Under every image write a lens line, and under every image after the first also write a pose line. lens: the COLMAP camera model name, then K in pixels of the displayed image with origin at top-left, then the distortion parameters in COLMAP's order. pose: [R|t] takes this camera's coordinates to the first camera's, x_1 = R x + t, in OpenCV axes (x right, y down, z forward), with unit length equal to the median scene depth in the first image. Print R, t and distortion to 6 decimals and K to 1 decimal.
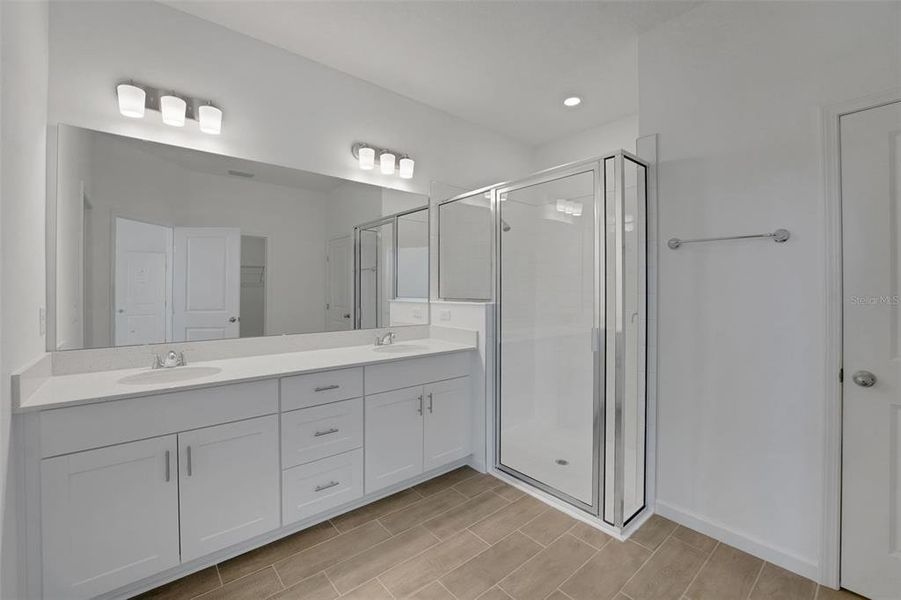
lens RADIAL K [[373.5, 0, 445.8], [0, 373.5, 290.7], [0, 0, 1]] dist [-0.012857, -0.000218]
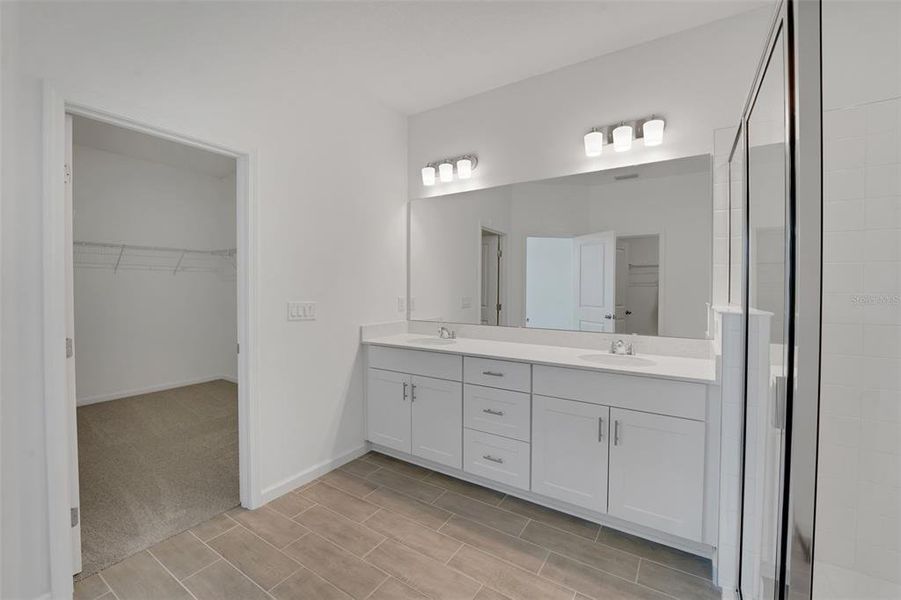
lens RADIAL K [[343.3, 0, 450.5], [0, 343.3, 297.6], [0, 0, 1]] dist [0.001192, 0.000043]
pose [[0.346298, 0.023936, -0.937819, 0.230413], [-0.003640, 0.999701, 0.024172, 0.000539], [0.938117, -0.004957, 0.346282, 0.190848]]
